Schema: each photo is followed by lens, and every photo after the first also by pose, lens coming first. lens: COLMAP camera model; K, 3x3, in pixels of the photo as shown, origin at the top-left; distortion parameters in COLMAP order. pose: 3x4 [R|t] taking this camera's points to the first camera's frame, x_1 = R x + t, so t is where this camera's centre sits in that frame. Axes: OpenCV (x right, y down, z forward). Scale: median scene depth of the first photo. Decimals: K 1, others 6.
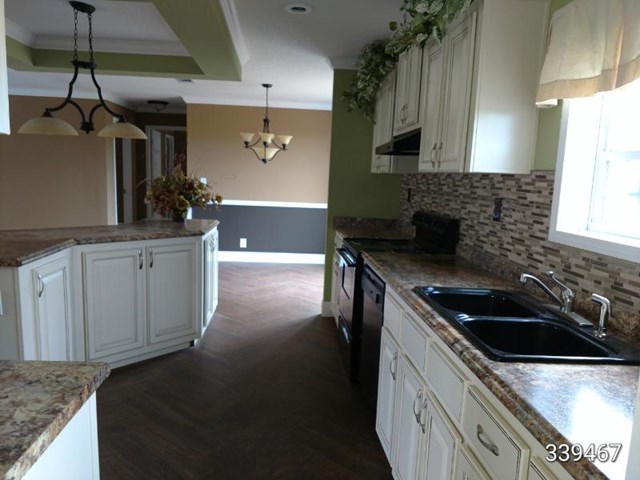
lens RADIAL K [[500.9, 0, 316.7], [0, 500.9, 240.4], [0, 0, 1]] dist [0.038149, -0.047187]
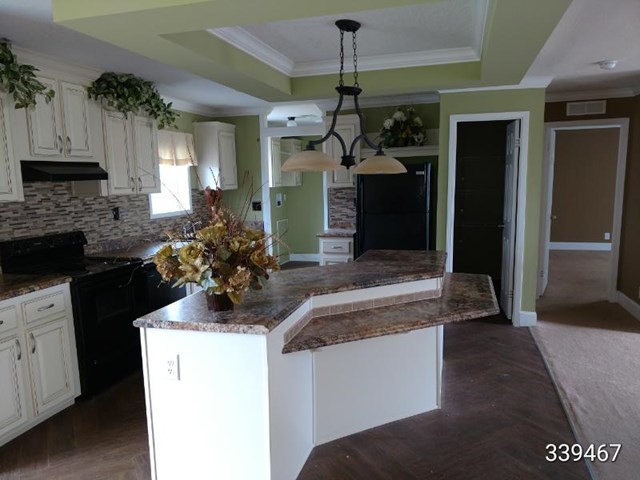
lens RADIAL K [[500.9, 0, 314.8], [0, 500.9, 246.6], [0, 0, 1]] dist [0.038149, -0.047187]
pose [[-0.936783, -0.066801, 0.343475, -0.902192], [0.029326, 0.963165, 0.267306, -0.397775], [-0.348680, 0.260480, -0.900318, 2.342967]]
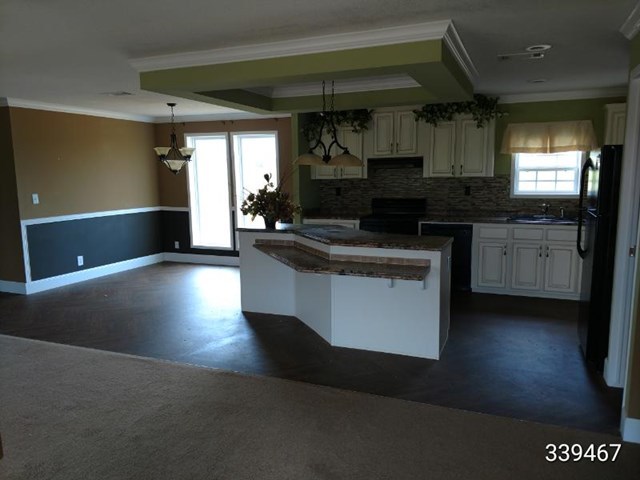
lens RADIAL K [[500.9, 0, 322.3], [0, 500.9, 239.6], [0, 0, 1]] dist [0.038149, -0.047187]
pose [[0.434130, -0.161594, 0.886238, -2.168321], [0.146744, 0.983325, 0.107413, -0.193619], [-0.888818, 0.083419, 0.450604, 0.522917]]
